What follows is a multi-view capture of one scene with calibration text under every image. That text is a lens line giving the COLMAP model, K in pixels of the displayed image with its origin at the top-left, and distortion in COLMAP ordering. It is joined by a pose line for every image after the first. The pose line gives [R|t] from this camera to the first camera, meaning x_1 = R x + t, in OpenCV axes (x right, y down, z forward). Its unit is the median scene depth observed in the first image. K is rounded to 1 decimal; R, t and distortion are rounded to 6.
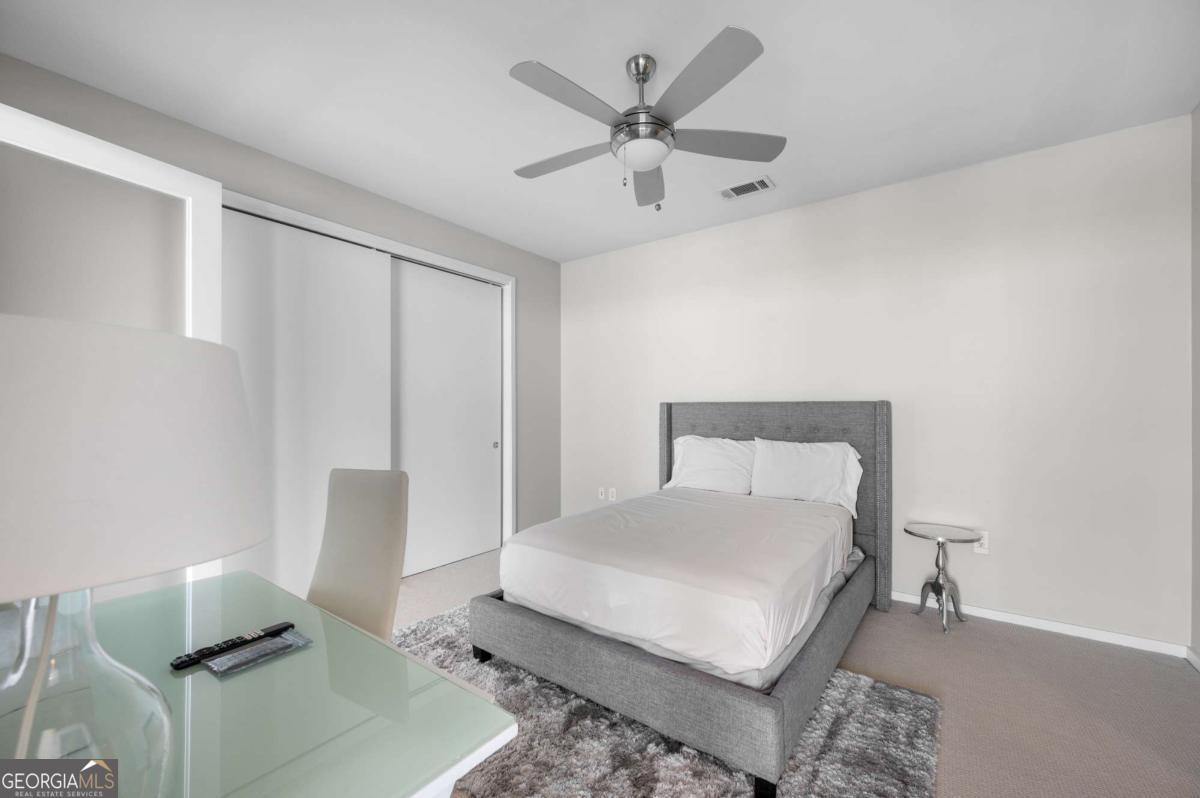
lens RADIAL K [[488.8, 0, 602.0], [0, 488.8, 406.6], [0, 0, 1]] dist [-0.011150, 0.000707]
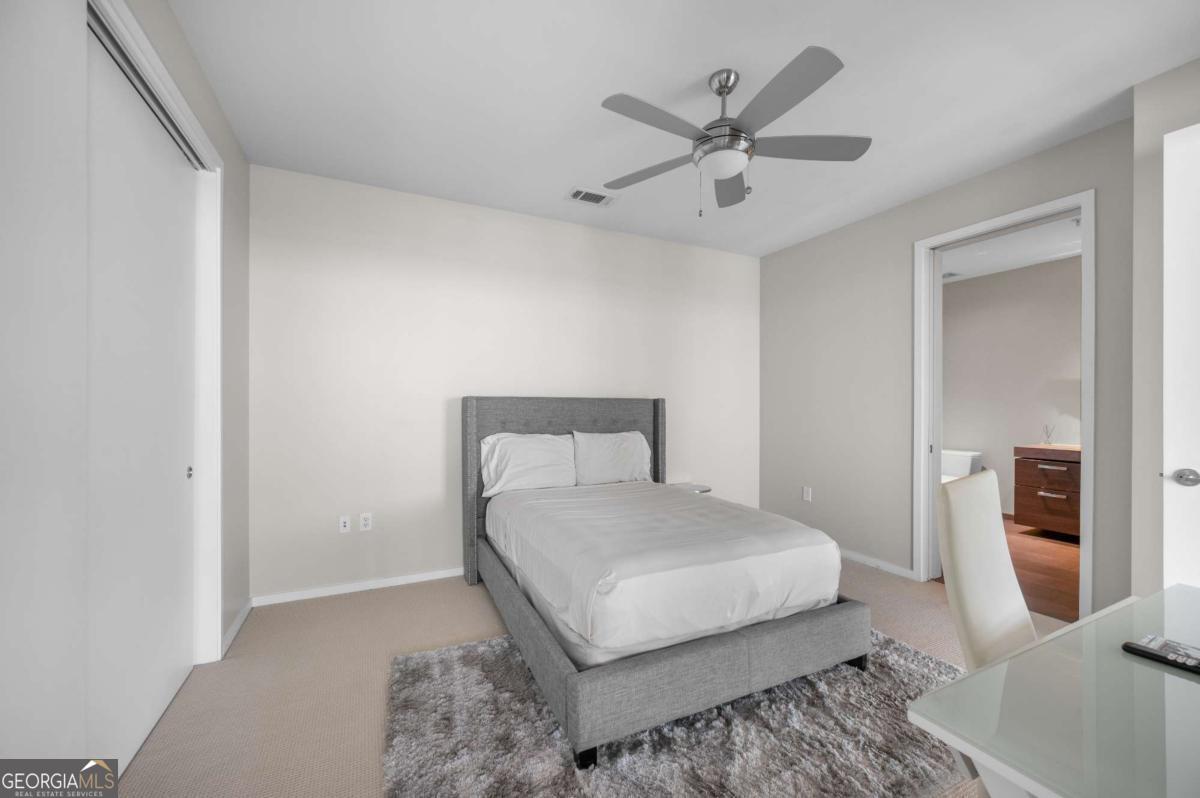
lens RADIAL K [[488.8, 0, 605.8], [0, 488.8, 399.7], [0, 0, 1]] dist [-0.011150, 0.000707]
pose [[0.442010, 0.011001, 0.896943, -0.634733], [-0.007098, 0.999936, -0.008766, 0.004163], [-0.896982, -0.002492, 0.442060, 0.495899]]
